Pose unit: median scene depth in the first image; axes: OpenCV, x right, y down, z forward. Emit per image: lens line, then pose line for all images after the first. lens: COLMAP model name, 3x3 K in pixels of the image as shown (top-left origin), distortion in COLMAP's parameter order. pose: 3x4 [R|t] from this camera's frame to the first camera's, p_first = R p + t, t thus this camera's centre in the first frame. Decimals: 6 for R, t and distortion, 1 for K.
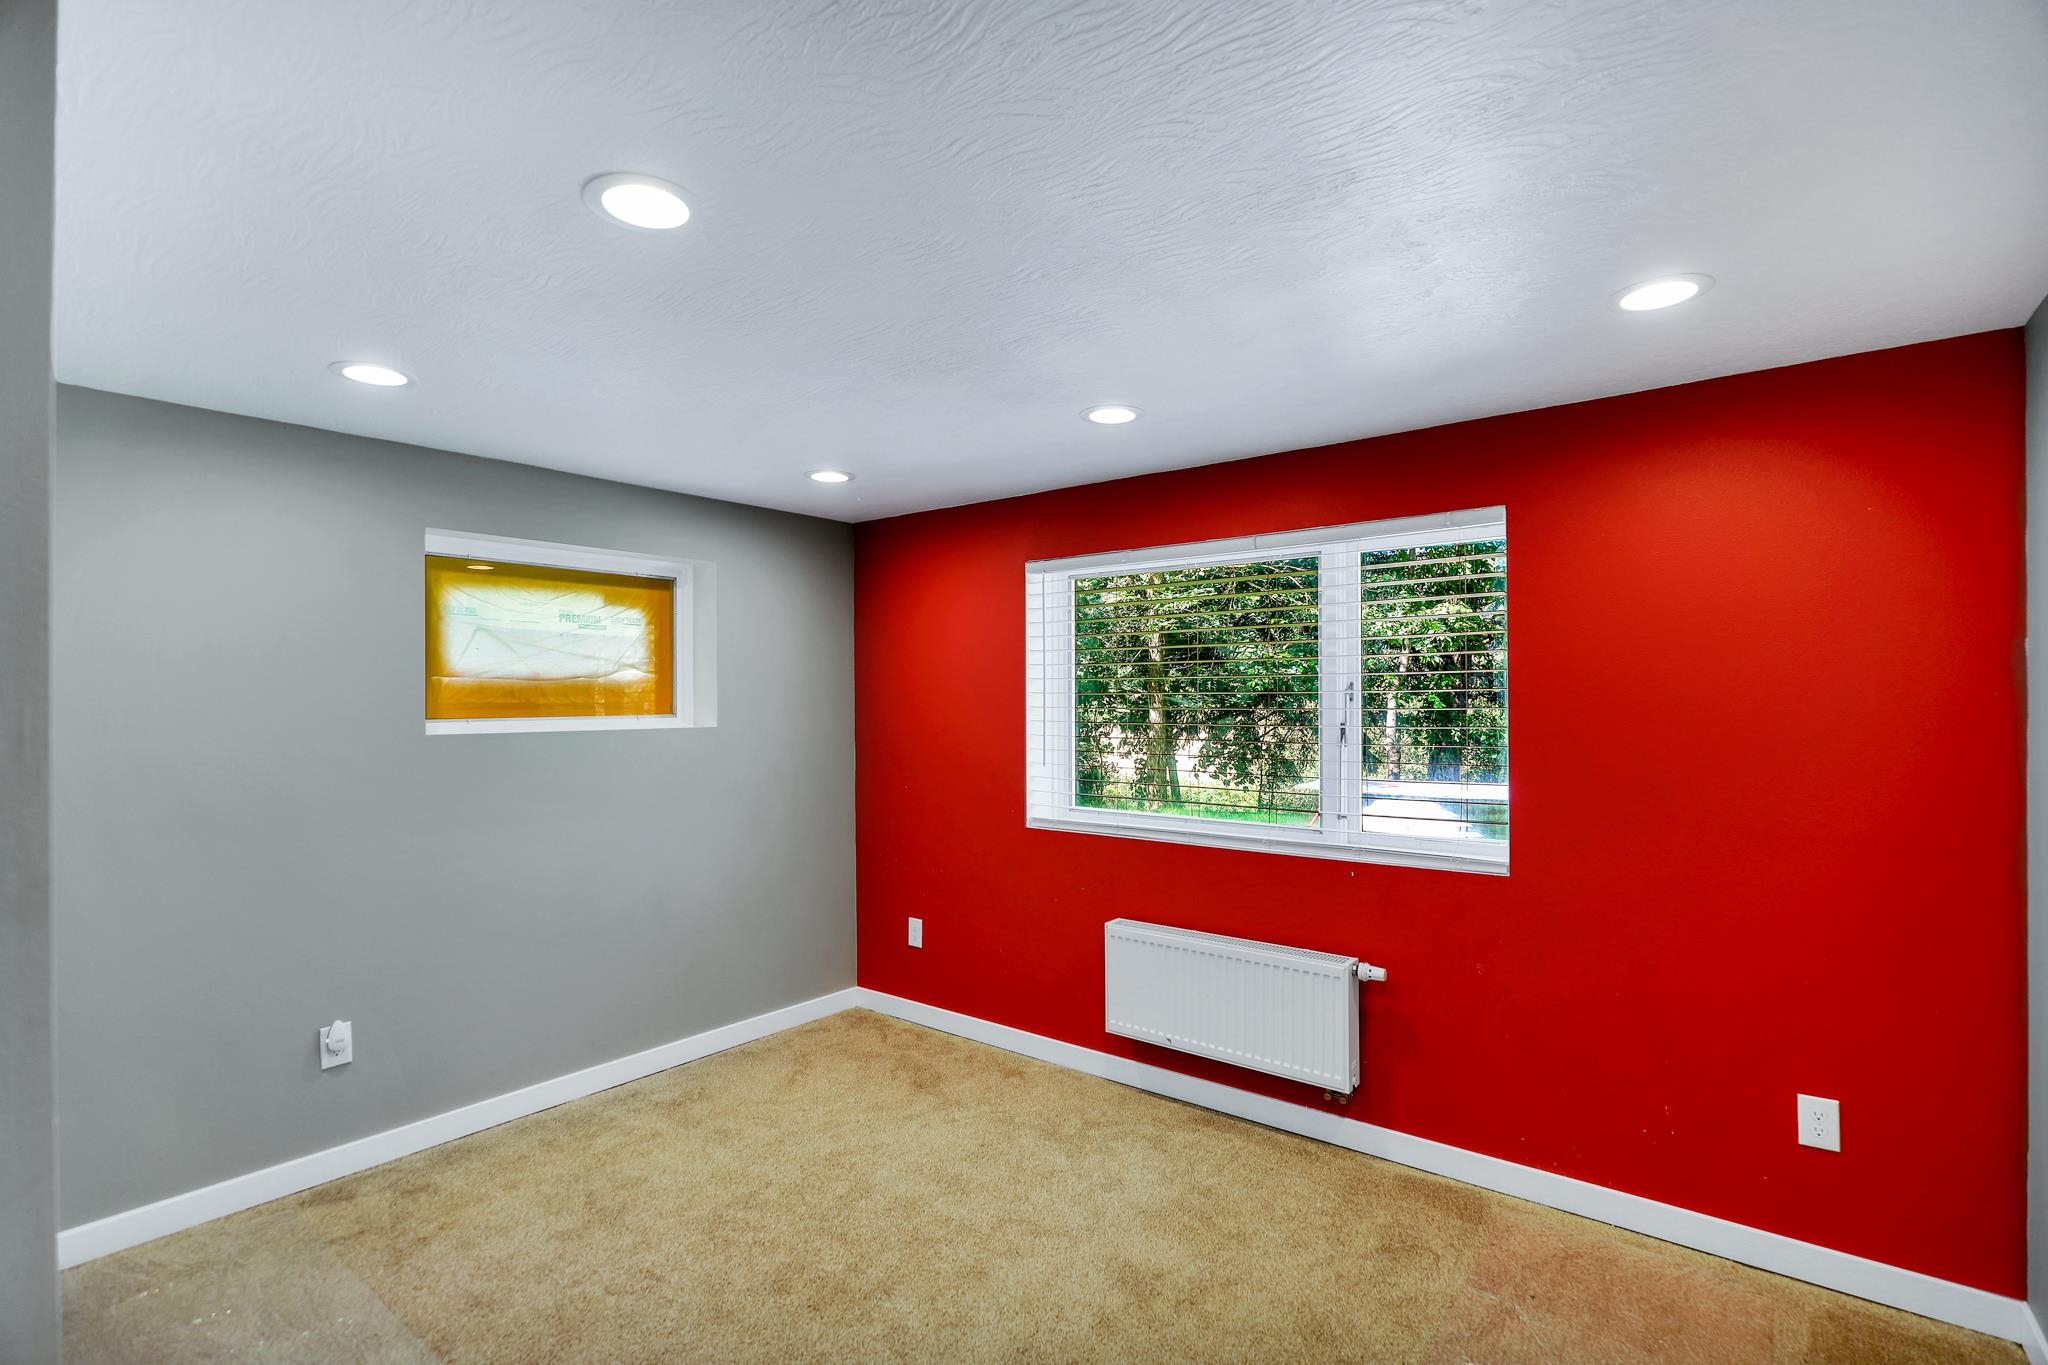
lens RADIAL K [[947.8, 0, 1017.5], [0, 947.8, 695.2], [0, 0, 1]] dist [-0.004888, 0.001110]
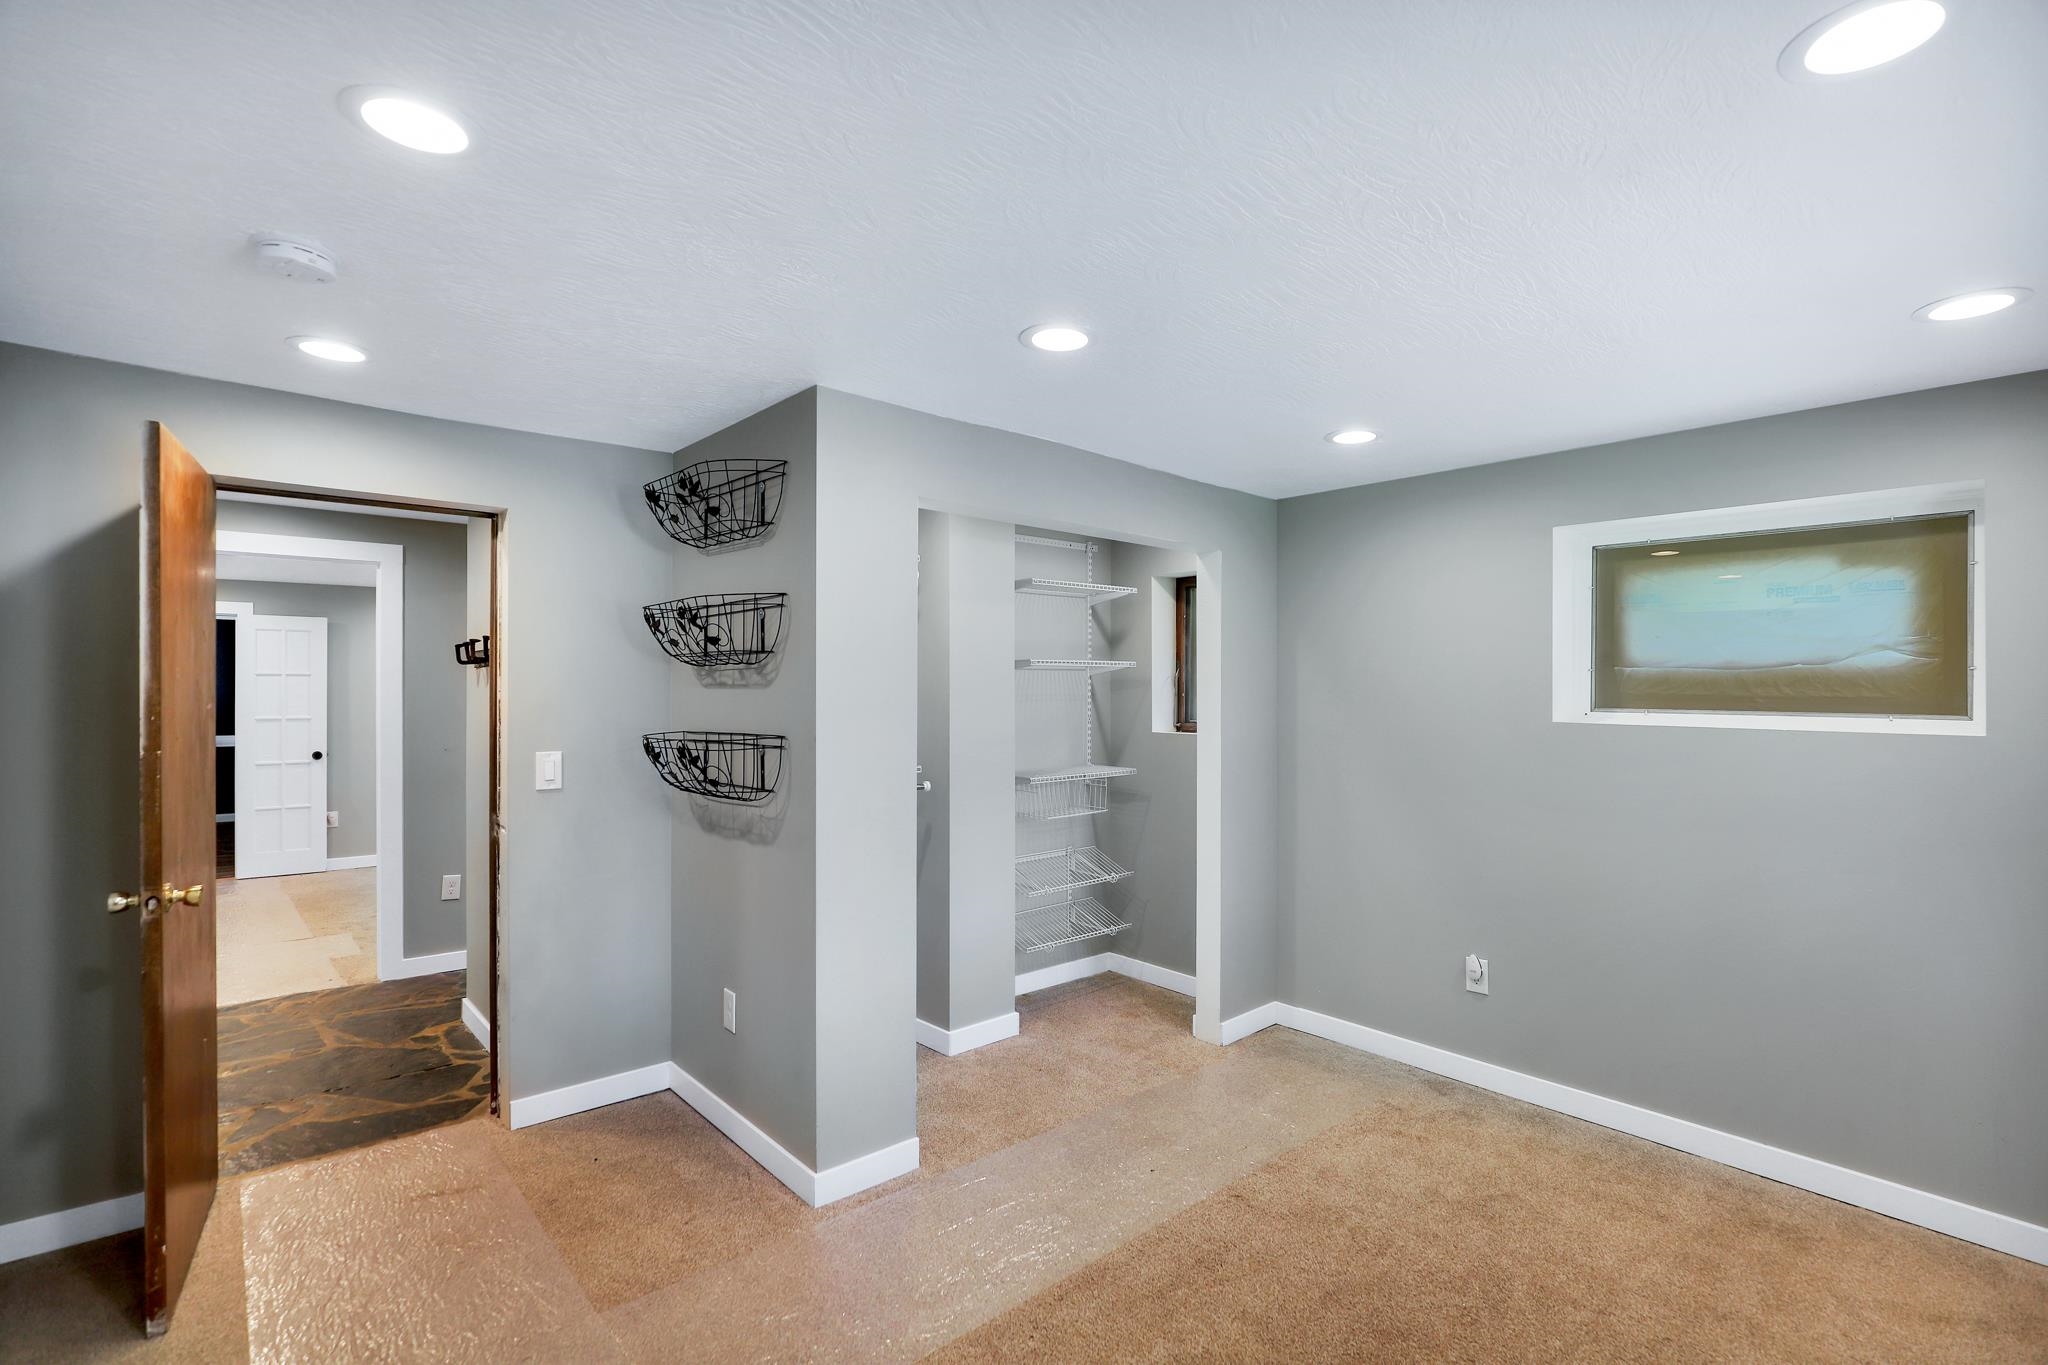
lens RADIAL K [[947.8, 0, 1020.7], [0, 947.8, 686.5], [0, 0, 1]] dist [-0.004888, 0.001110]
pose [[-0.168418, 0.012547, -0.985636, 0.476295], [0.004204, 0.999919, 0.012010, -0.013477], [0.985707, -0.002121, -0.168457, 0.531252]]
